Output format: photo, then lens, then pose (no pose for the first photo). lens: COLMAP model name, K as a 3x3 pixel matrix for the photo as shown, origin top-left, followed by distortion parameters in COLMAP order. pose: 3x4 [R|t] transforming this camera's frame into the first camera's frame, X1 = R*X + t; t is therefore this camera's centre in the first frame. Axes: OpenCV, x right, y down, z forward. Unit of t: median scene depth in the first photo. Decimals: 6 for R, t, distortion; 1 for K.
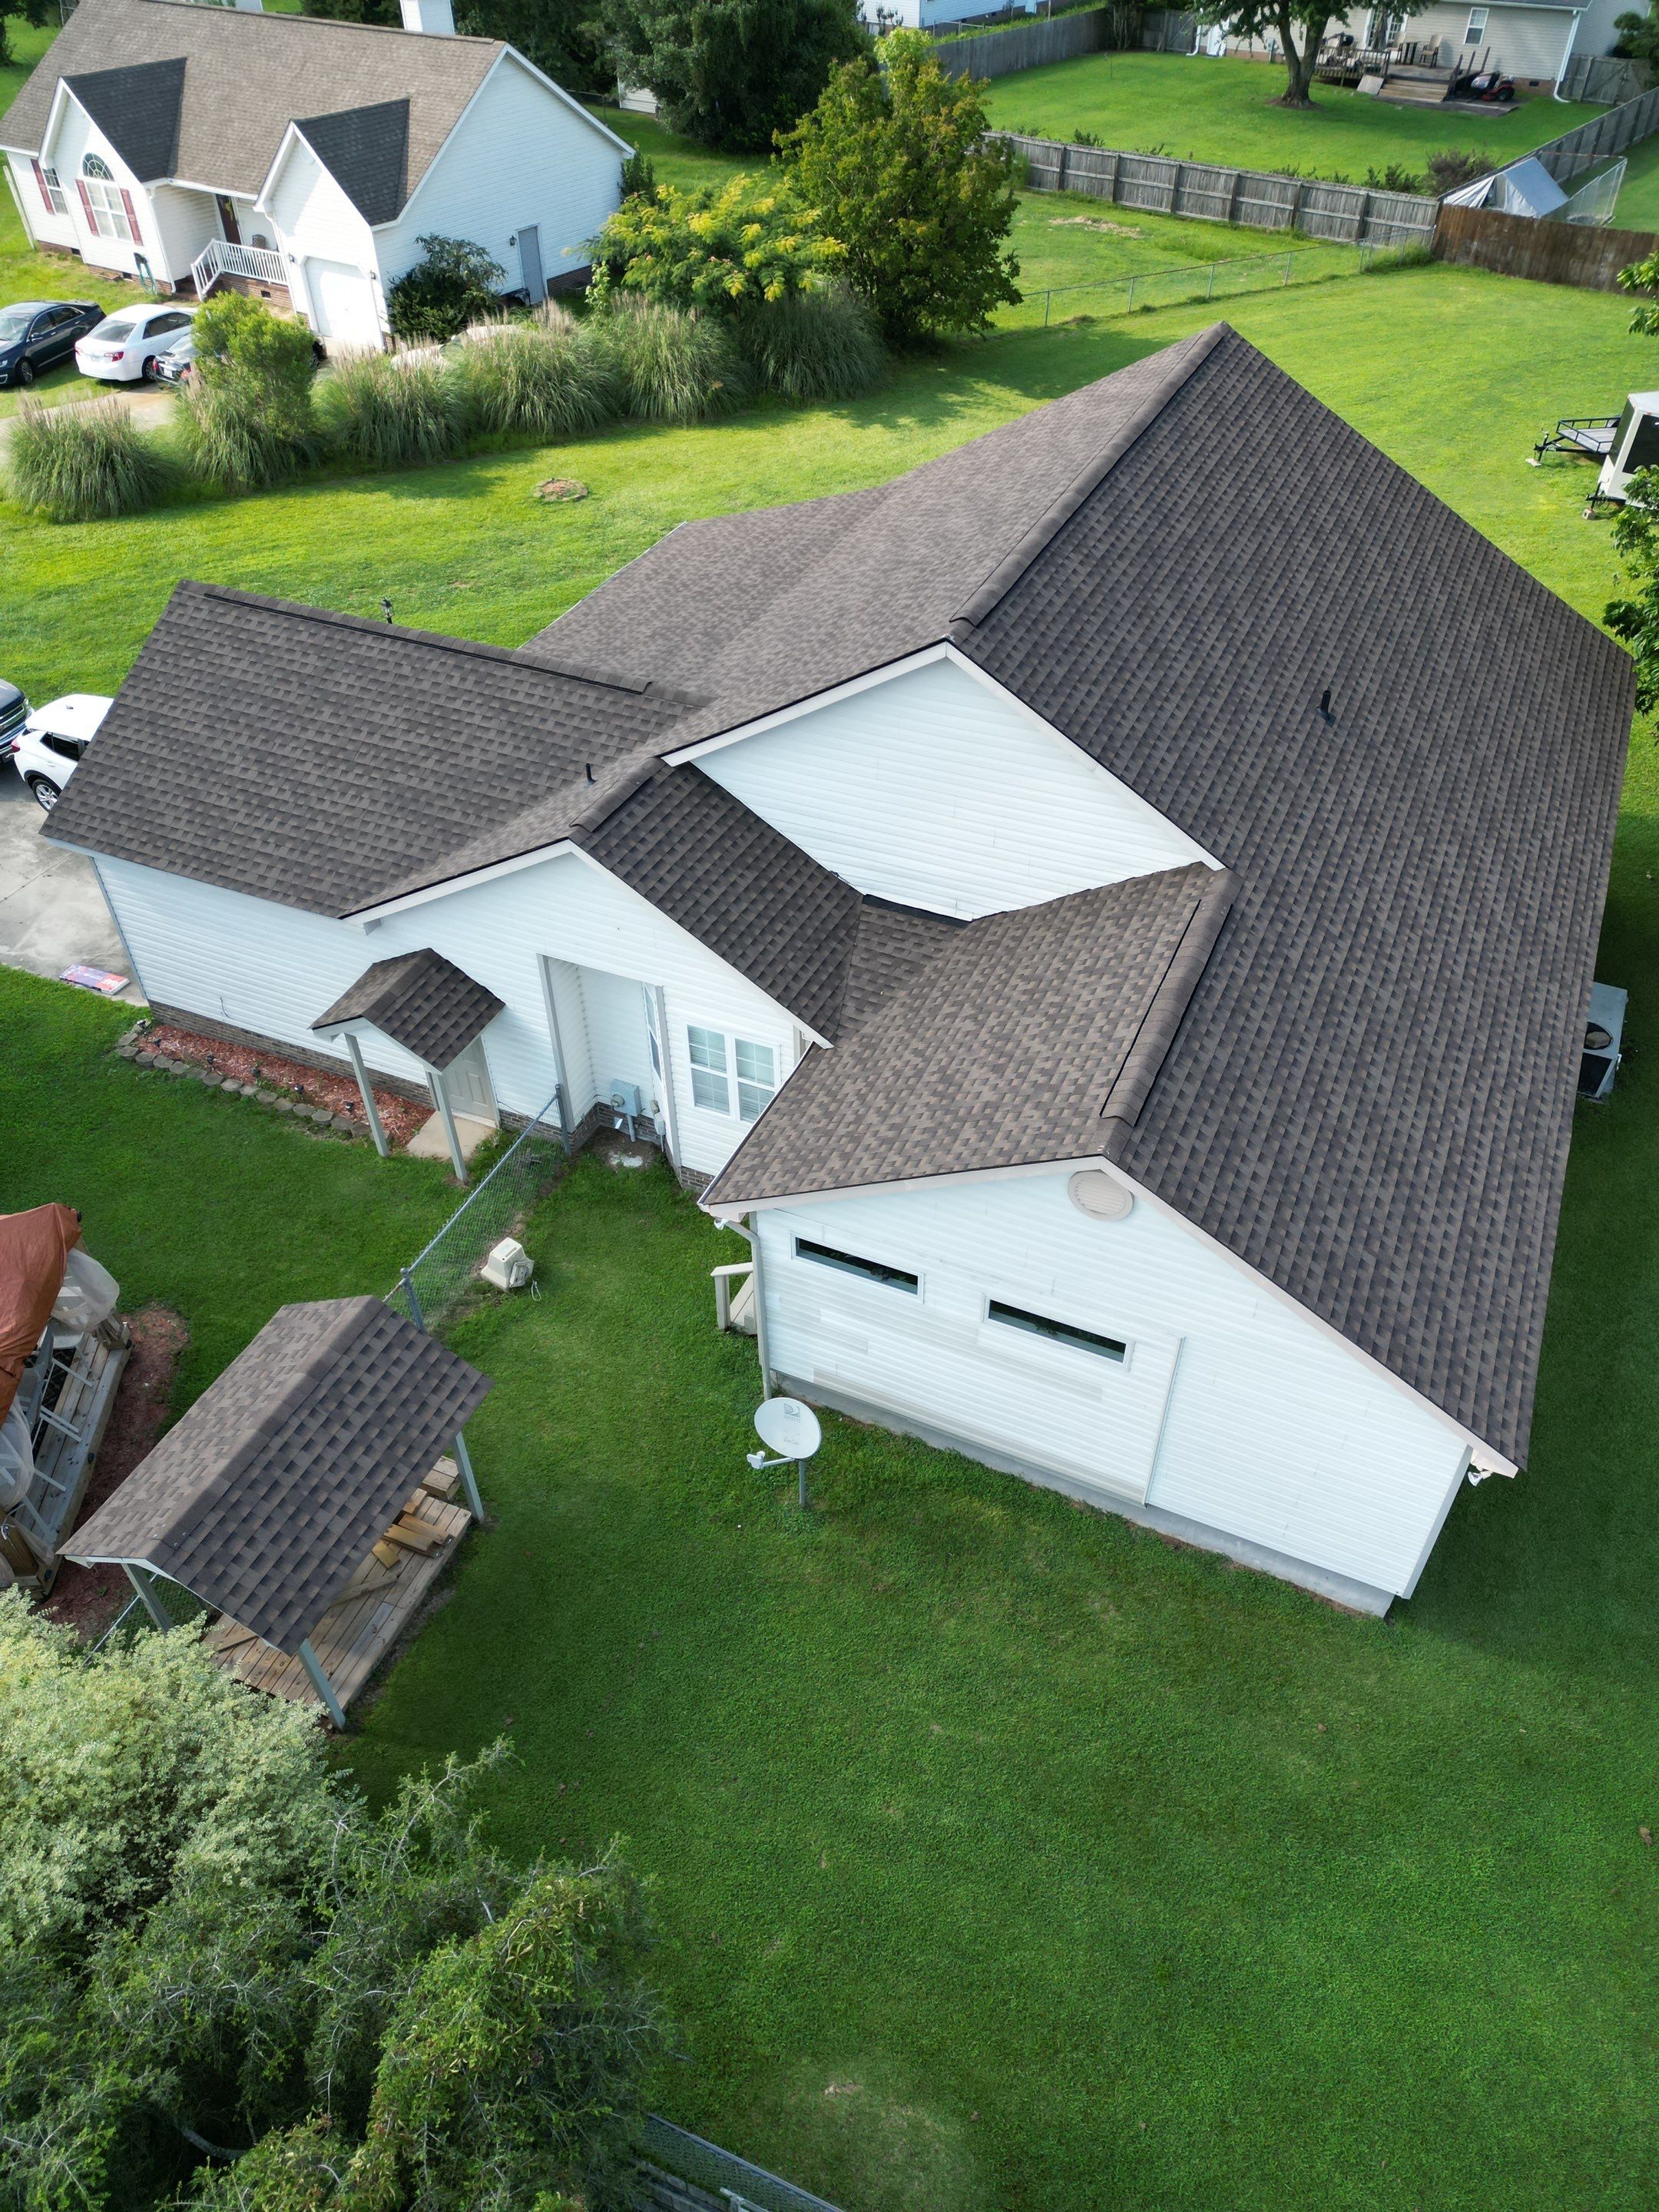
lens RADIAL K [[1595.2, 0, 842.2], [0, 1595.2, 1101.3], [0, 0, 1]] dist [0.030506, -0.033730]
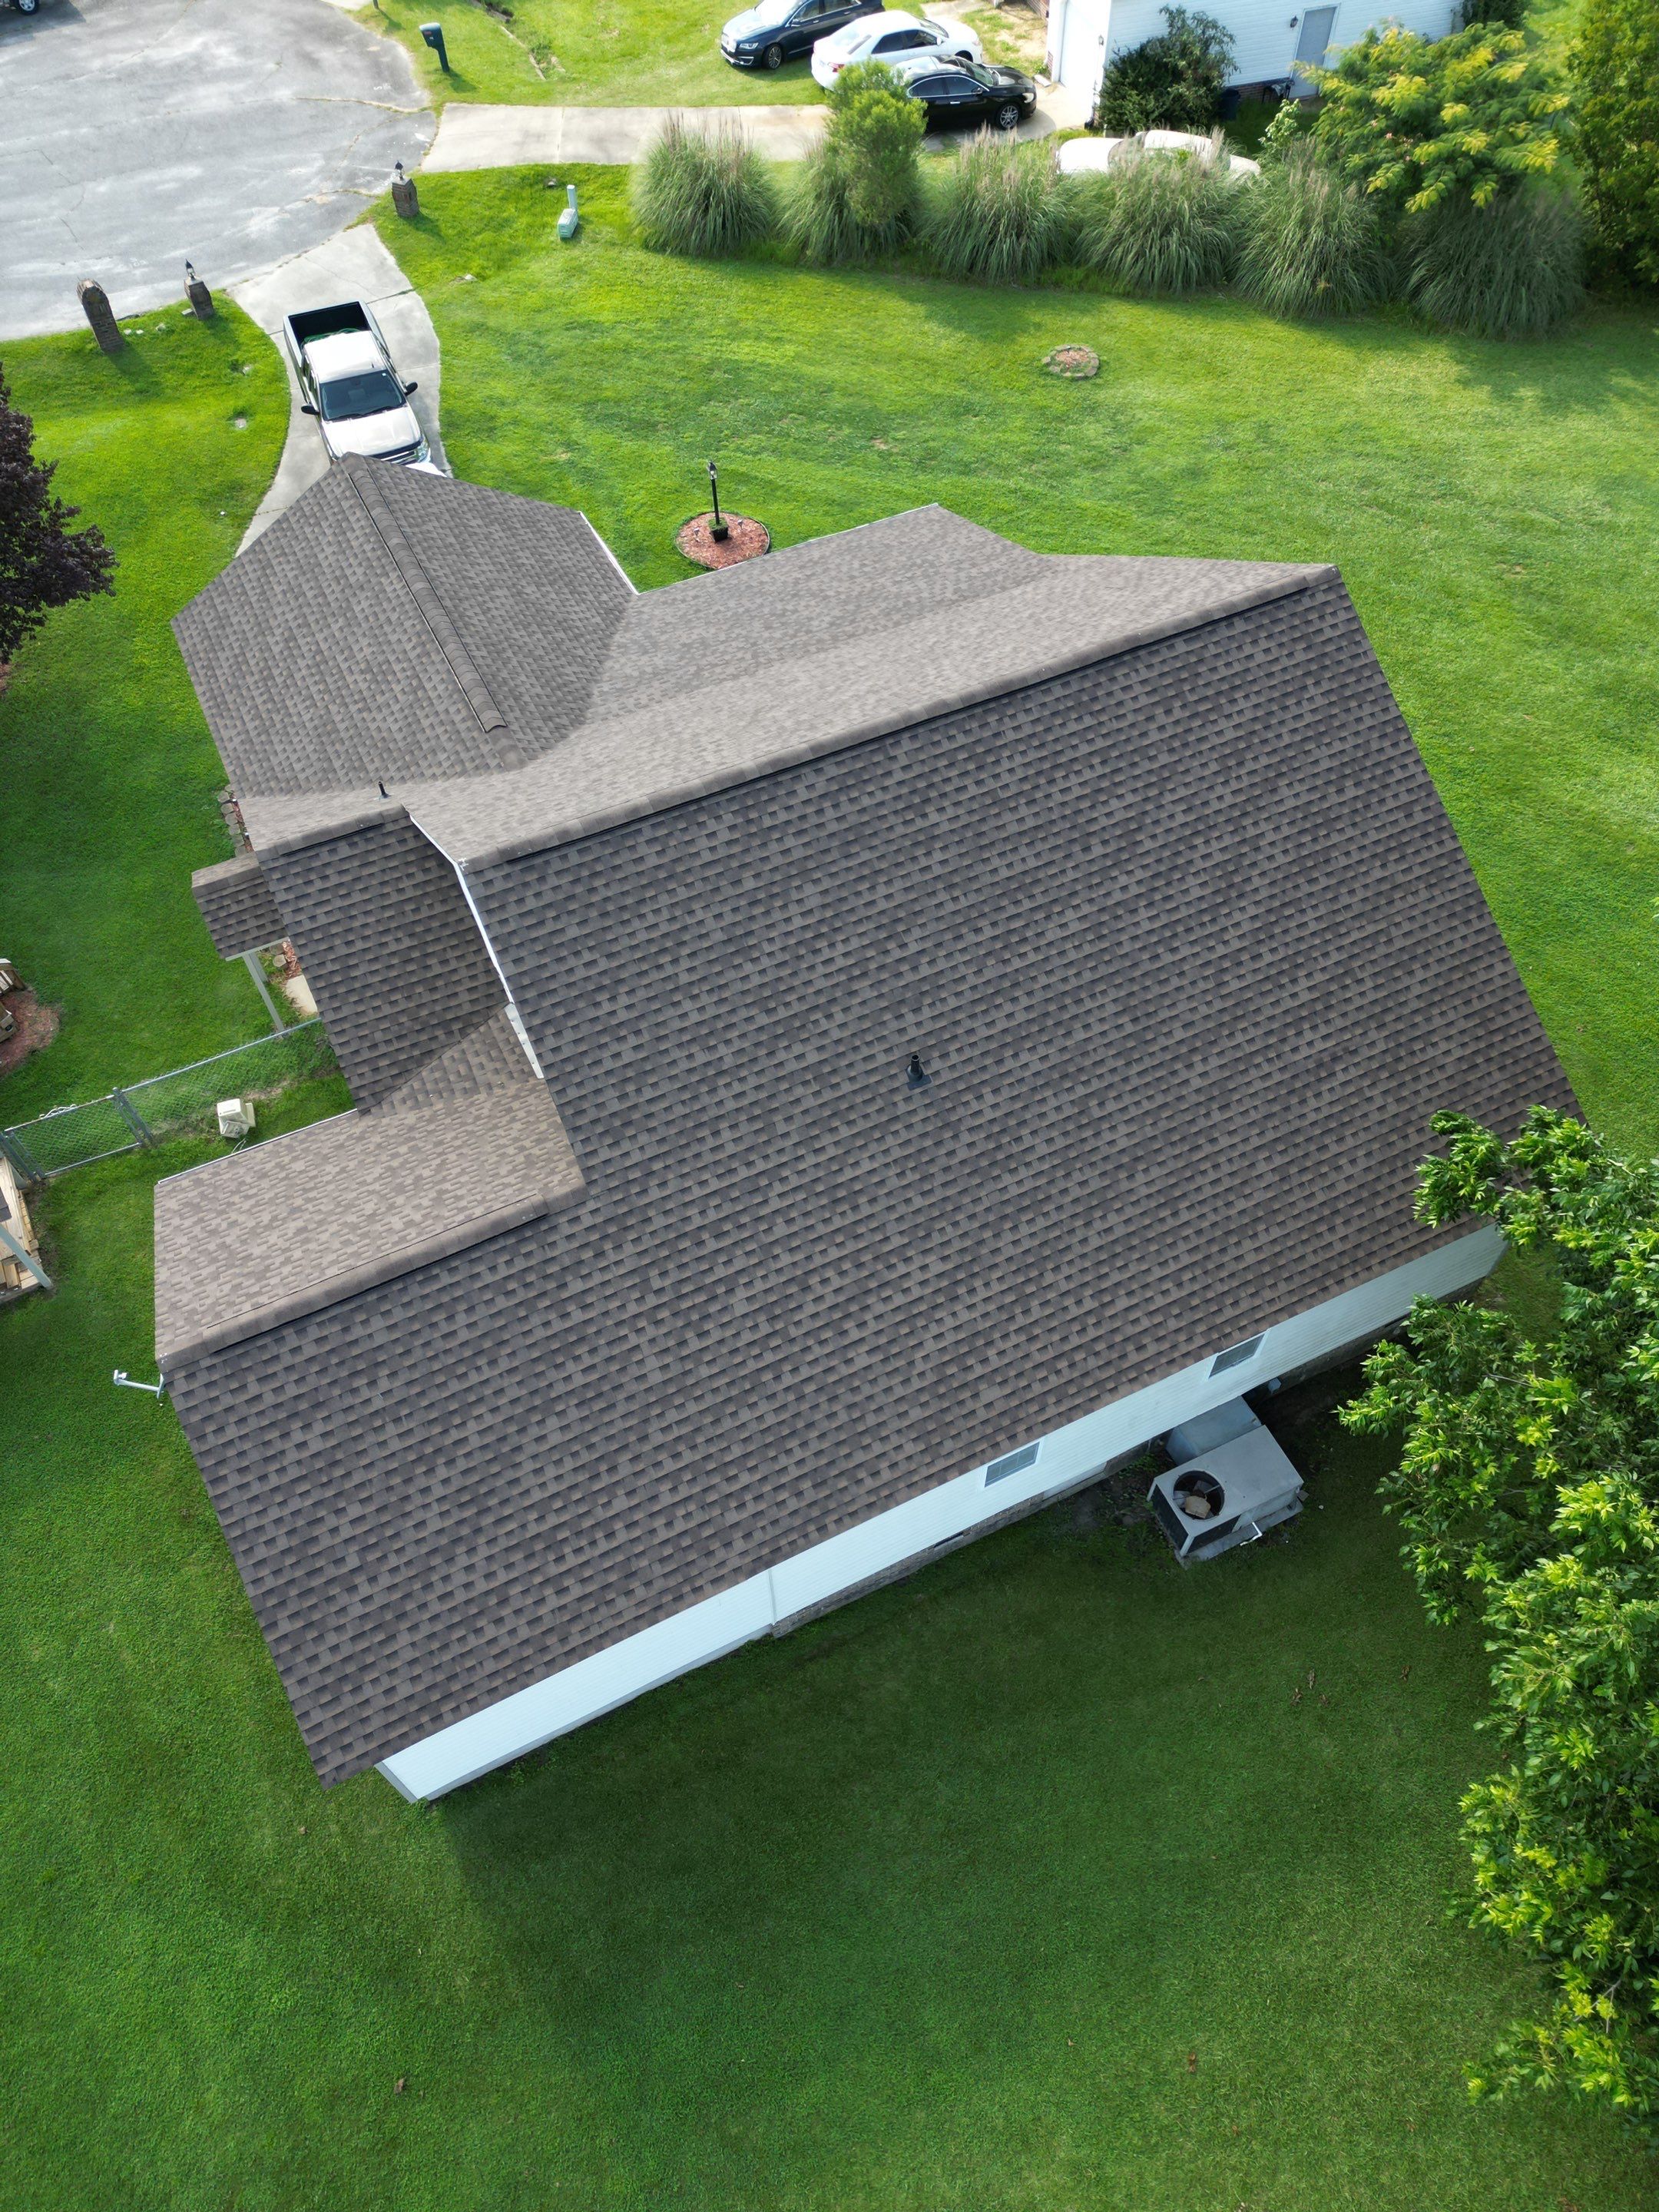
lens RADIAL K [[1595.2, 0, 842.2], [0, 1595.2, 1101.3], [0, 0, 1]] dist [0.030506, -0.033730]
pose [[0.765300, 0.512279, -0.389725, 0.300246], [-0.414144, 0.855388, 0.311122, -0.233824], [0.492748, -0.076700, 0.866785, 0.071999]]
